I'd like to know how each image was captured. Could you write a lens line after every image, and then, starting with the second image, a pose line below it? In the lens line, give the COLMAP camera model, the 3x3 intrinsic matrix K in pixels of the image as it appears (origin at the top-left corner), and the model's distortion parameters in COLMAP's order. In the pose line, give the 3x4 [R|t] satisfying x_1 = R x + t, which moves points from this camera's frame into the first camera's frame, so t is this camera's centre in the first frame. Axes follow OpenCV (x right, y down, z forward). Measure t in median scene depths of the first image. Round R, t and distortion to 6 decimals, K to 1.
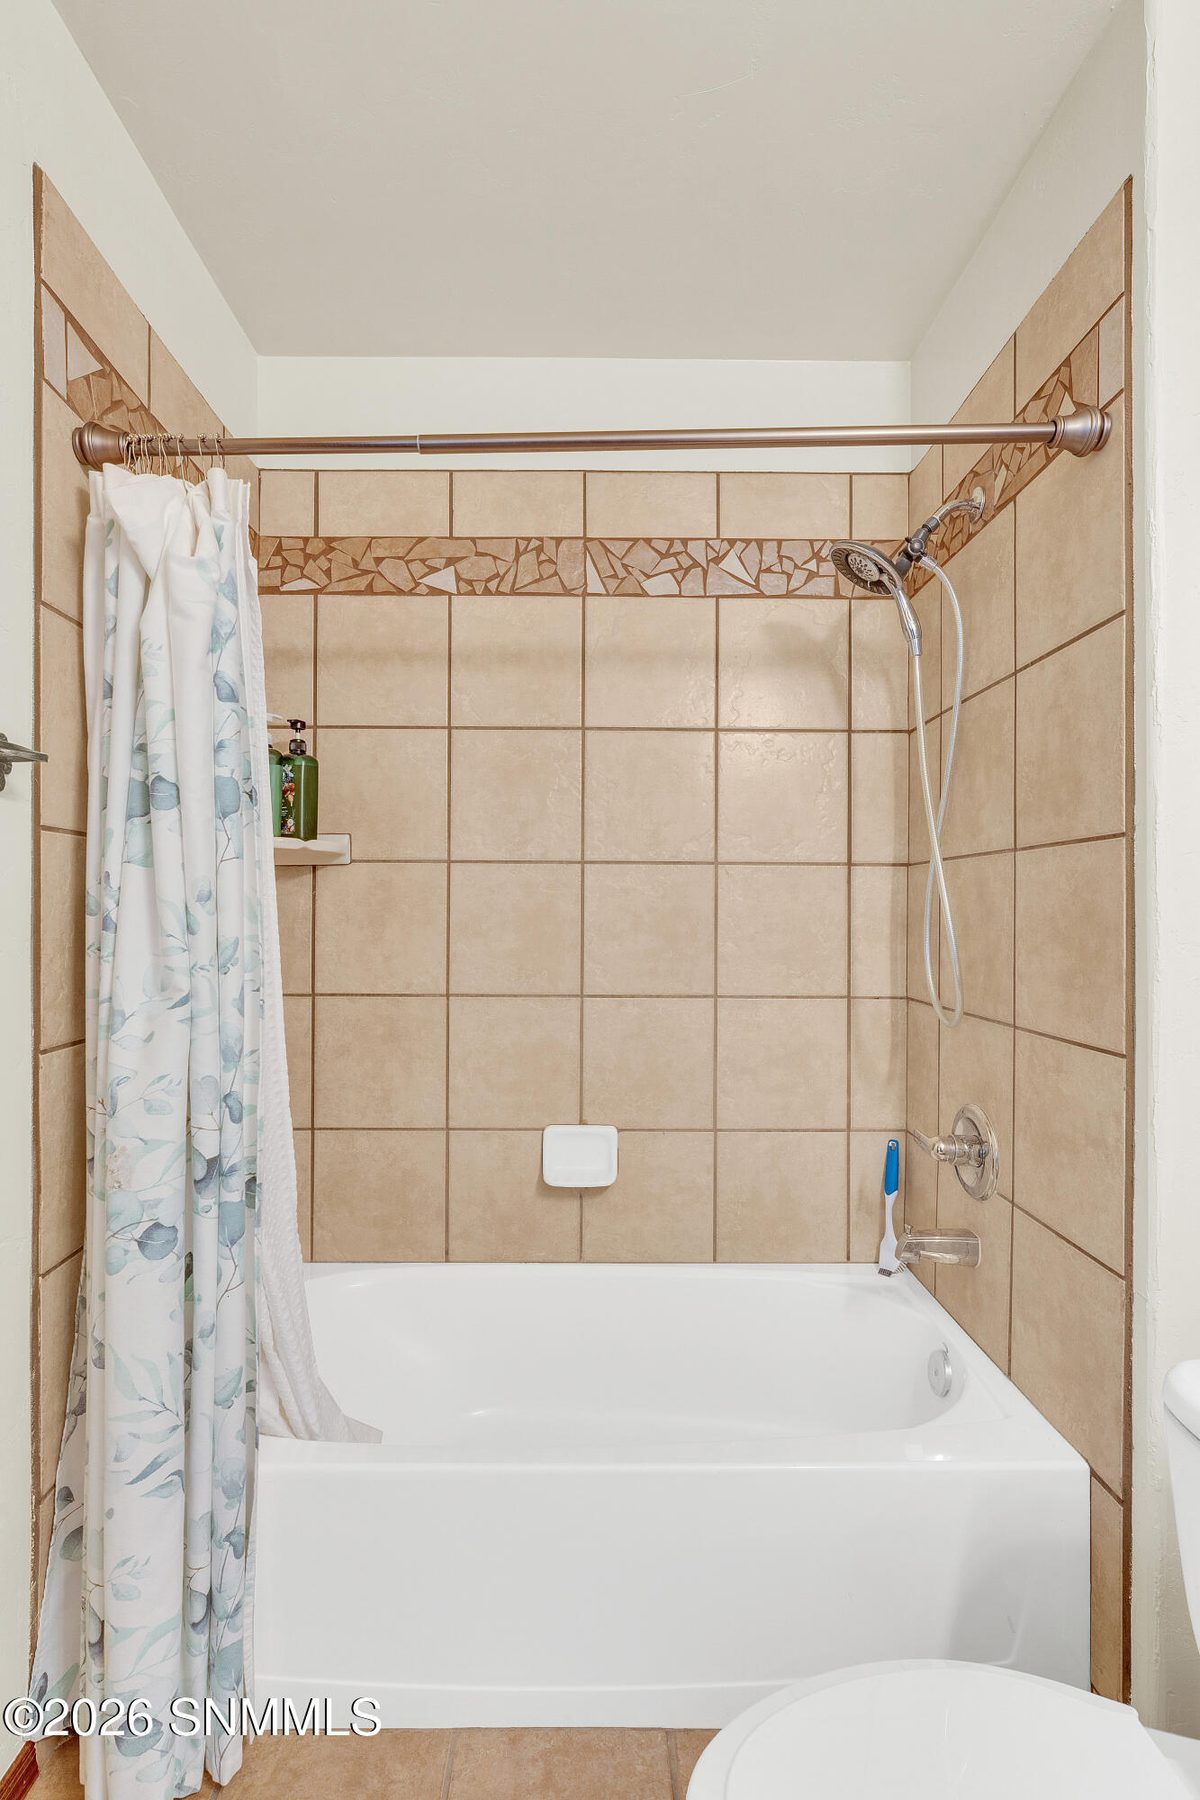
lens RADIAL K [[859.4, 0, 592.3], [0, 859.4, 910.4], [0, 0, 1]] dist [-0.001066, 0.000576]
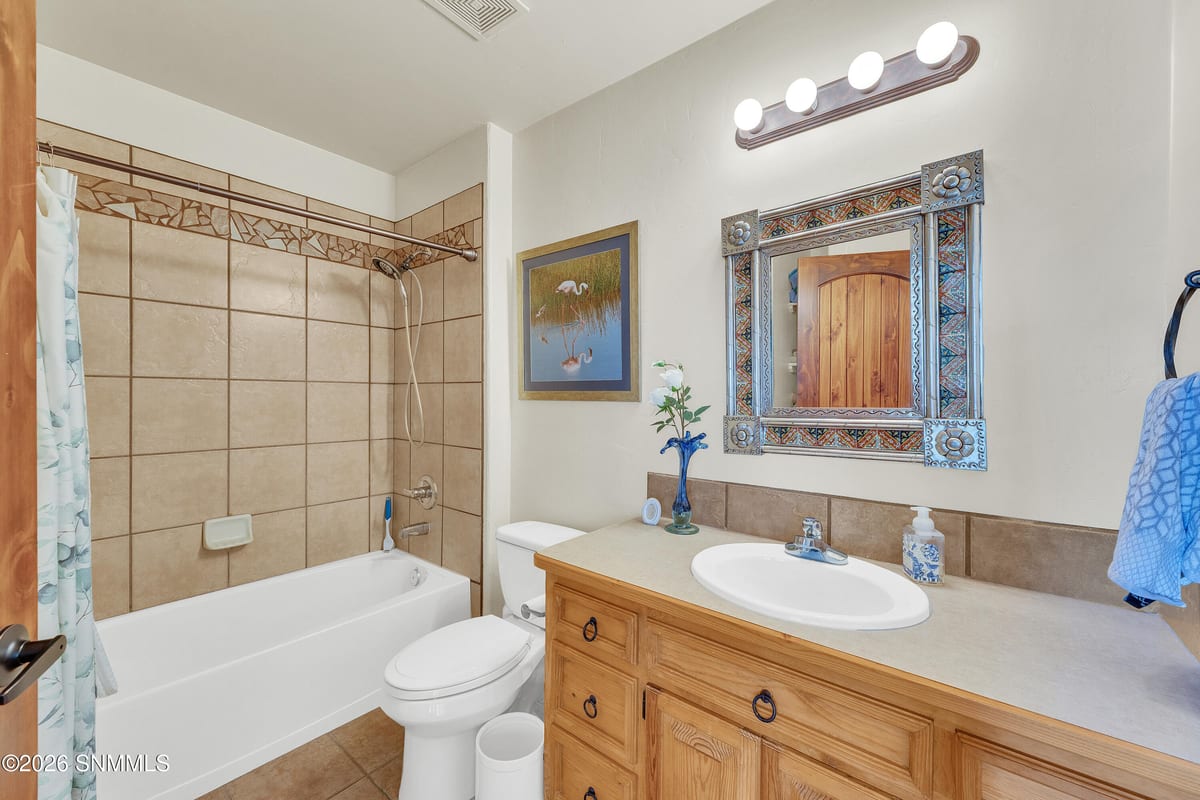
lens RADIAL K [[467.2, 0, 602.8], [0, 467.2, 400.6], [0, 0, 1]] dist [-0.000218, -0.000082]
pose [[0.633448, -0.007873, 0.773745, -0.290985], [-0.005230, 0.999882, 0.014456, -0.028402], [-0.773768, -0.013204, 0.633332, -0.306504]]
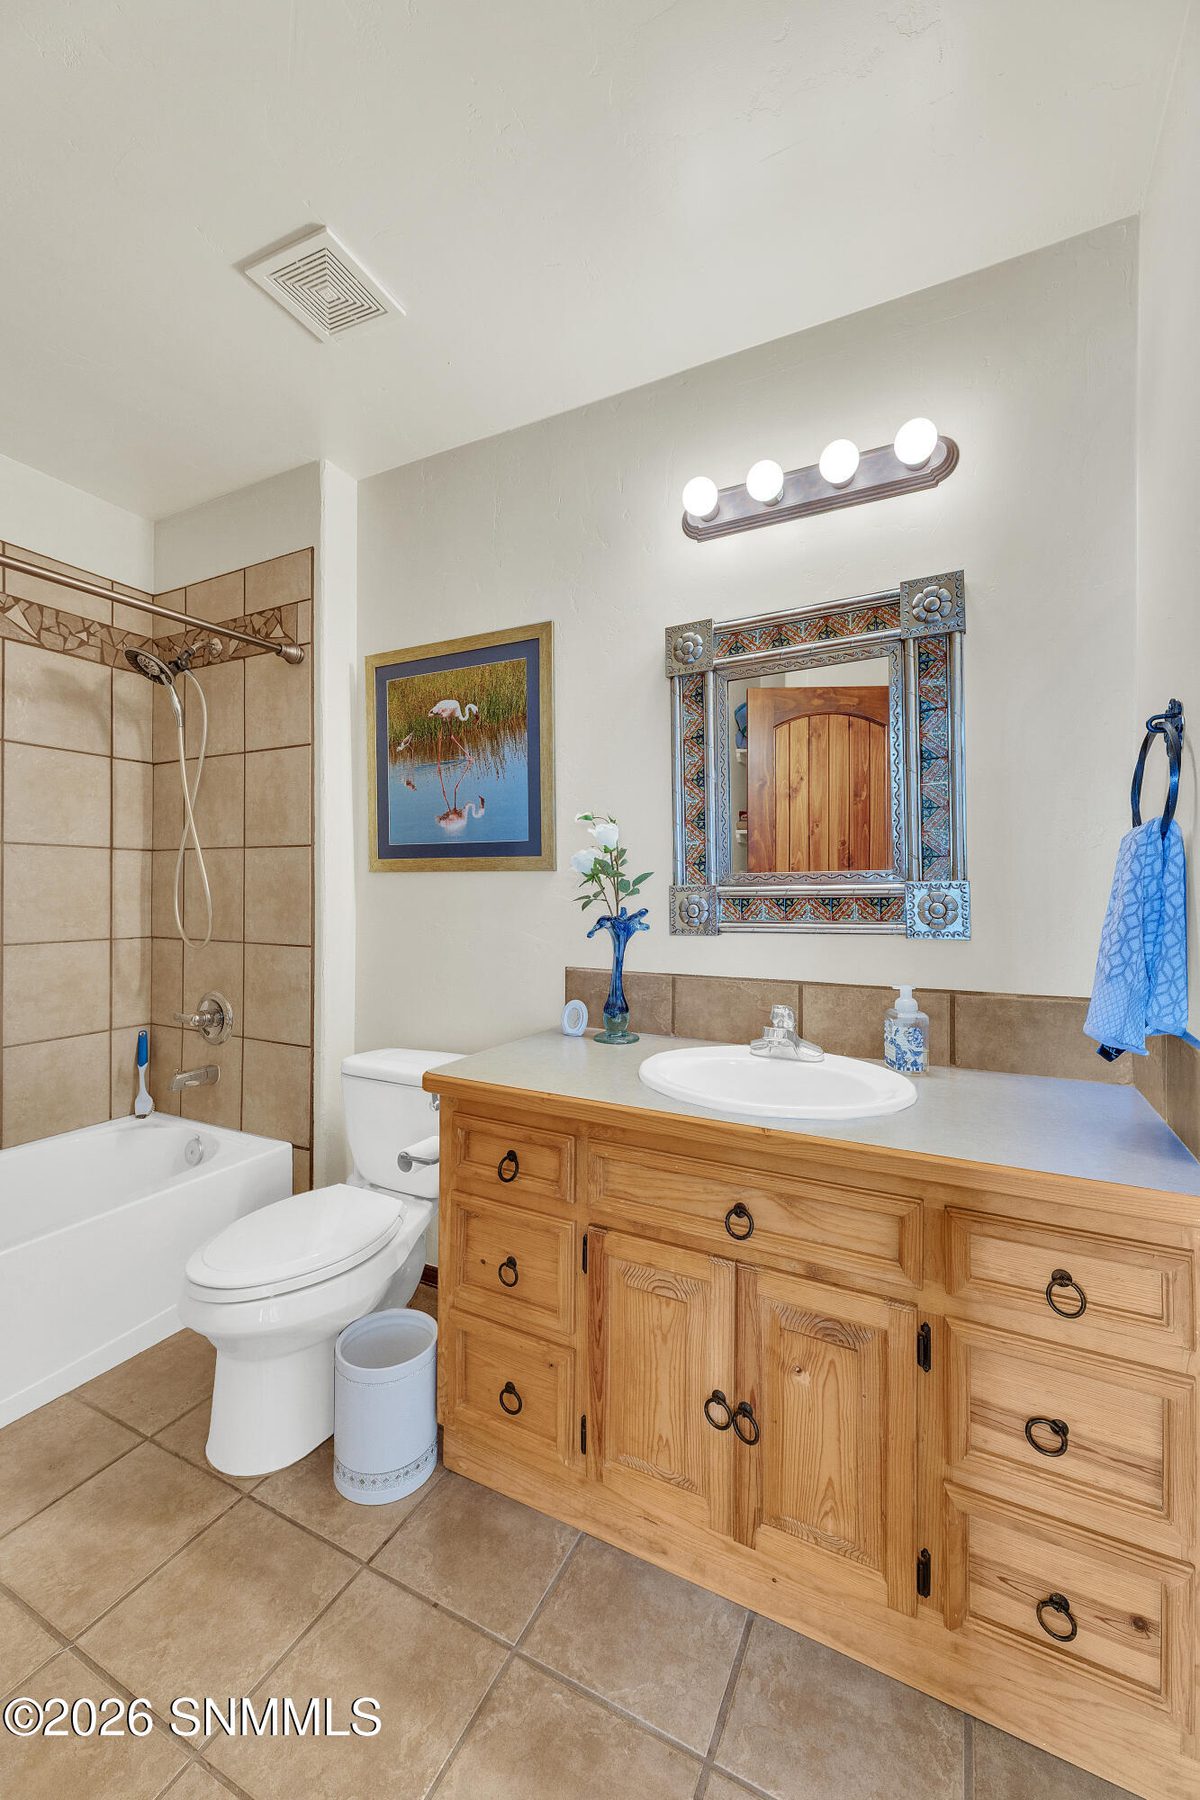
lens RADIAL K [[700.7, 0, 607.3], [0, 700.7, 889.0], [0, 0, 1]] dist [-0.000218, -0.000082]
pose [[0.454813, -0.003293, 0.890581, -0.389418], [-0.003402, 0.999979, 0.005435, 0.006661], [-0.890580, -0.005501, 0.454793, -0.303547]]
